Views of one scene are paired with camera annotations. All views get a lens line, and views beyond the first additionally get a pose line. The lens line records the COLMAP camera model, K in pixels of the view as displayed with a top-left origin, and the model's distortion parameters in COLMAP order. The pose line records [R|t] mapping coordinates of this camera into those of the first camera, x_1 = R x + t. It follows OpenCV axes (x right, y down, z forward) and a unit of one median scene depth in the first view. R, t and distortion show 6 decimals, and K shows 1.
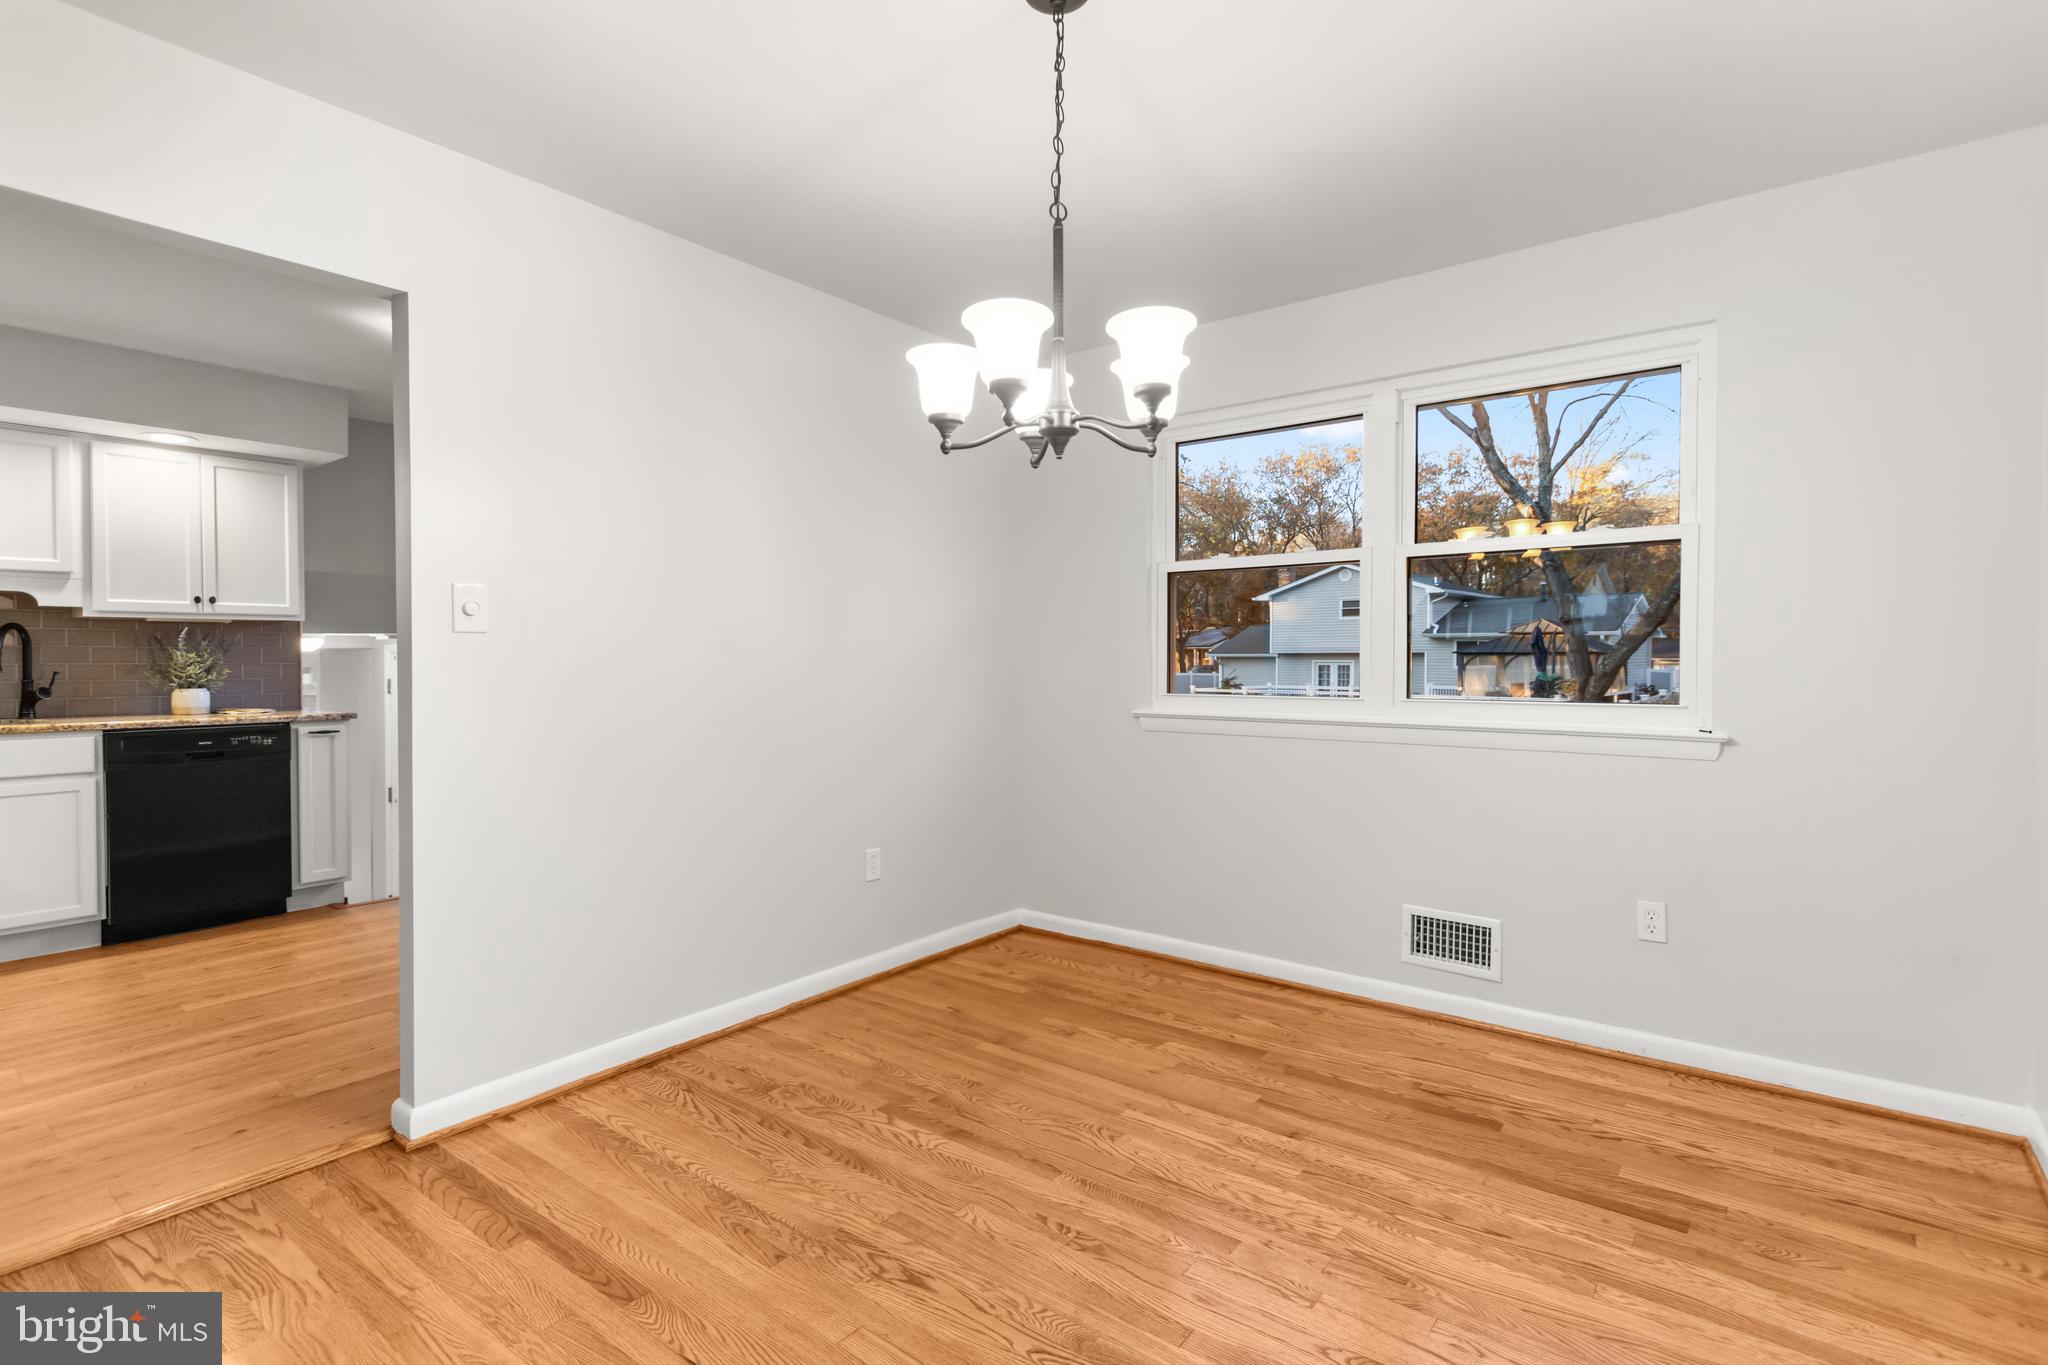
lens RADIAL K [[954.8, 0, 1011.1], [0, 954.8, 679.2], [0, 0, 1]] dist [0.008689, -0.001784]
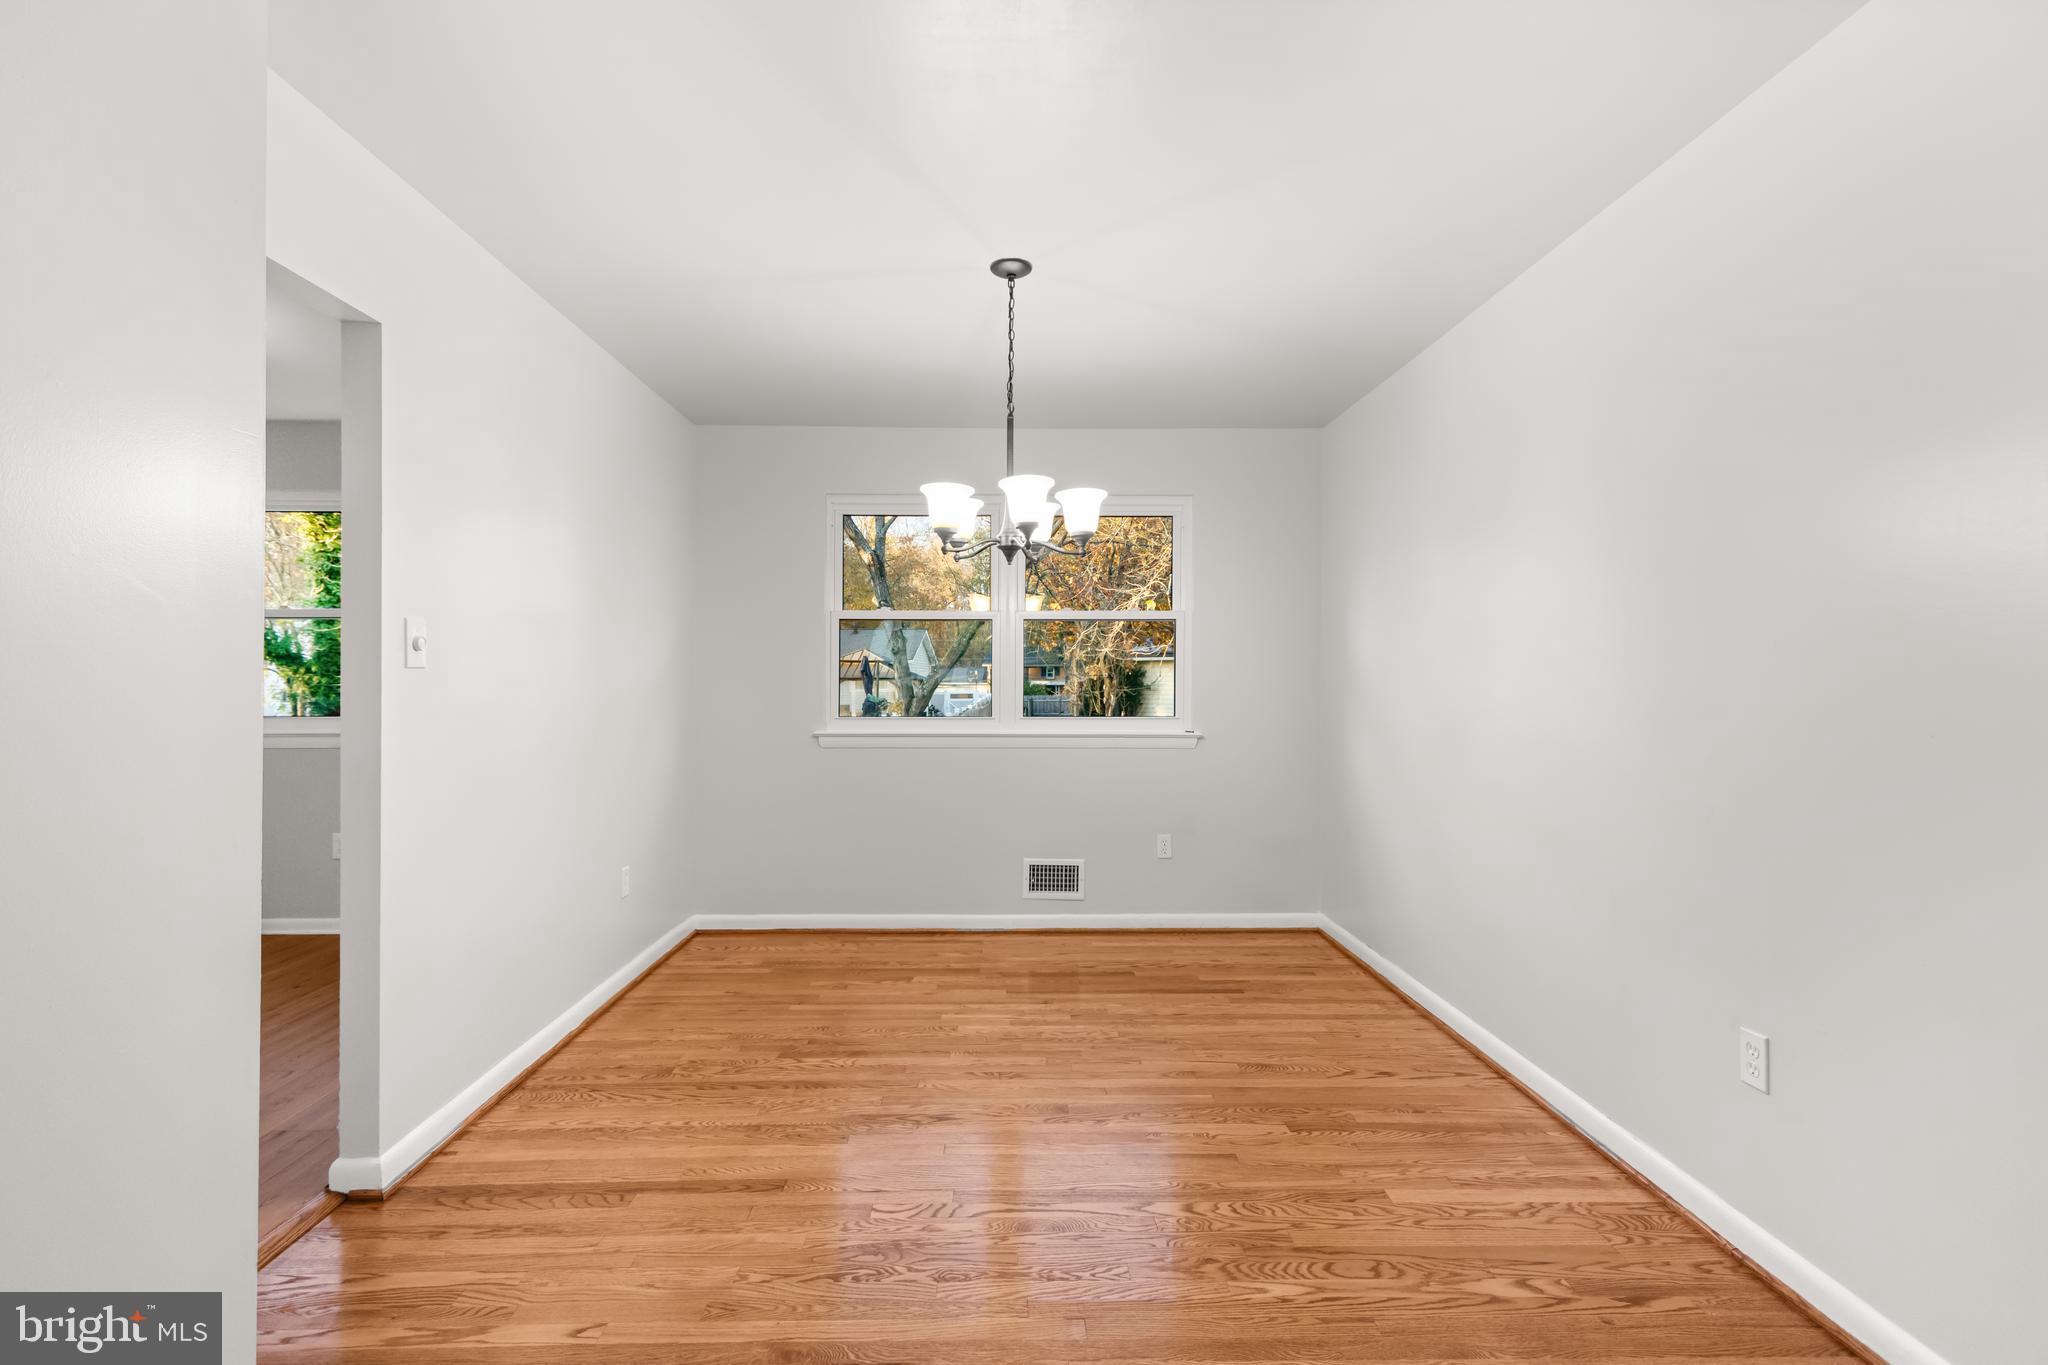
lens RADIAL K [[950.2, 0, 1011.2], [0, 950.2, 702.0], [0, 0, 1]] dist [0.009368, -0.000131]
pose [[0.778545, -0.010306, 0.627504, -0.666545], [0.010496, 0.999939, 0.003400, -0.010274], [-0.627501, 0.003939, 0.778606, -0.145830]]
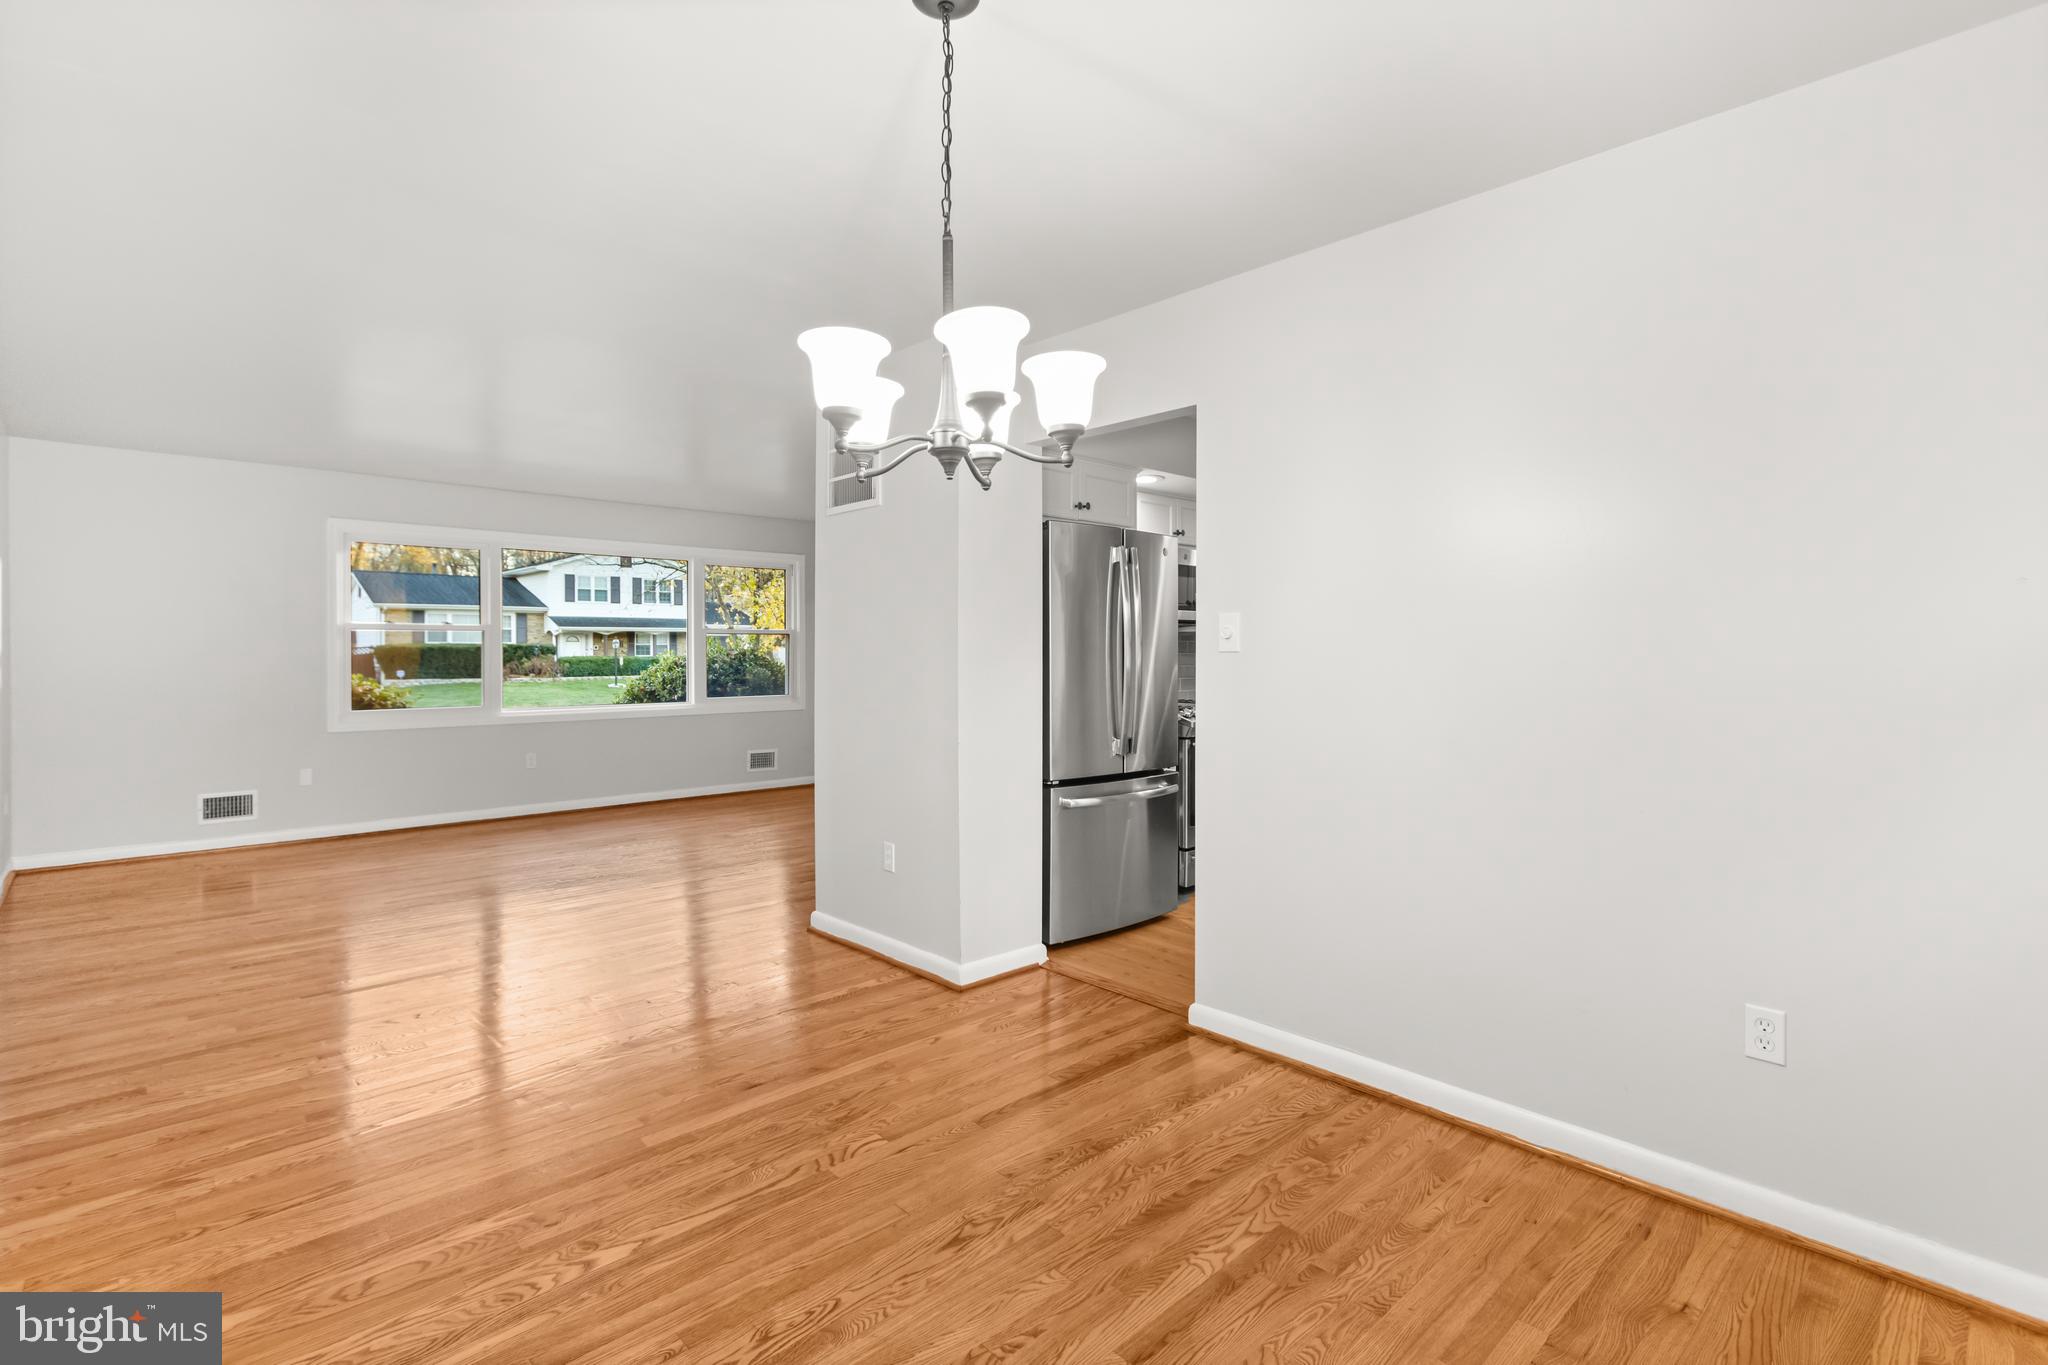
lens RADIAL K [[989.1, 0, 1045.7], [0, 989.1, 676.7], [0, 0, 1]] dist [0.005783, -0.000152]
pose [[-0.143656, 0.026698, -0.989267, 0.730819], [-0.021618, 0.999313, 0.030109, -0.052015], [0.989391, 0.025712, -0.142980, 0.900335]]
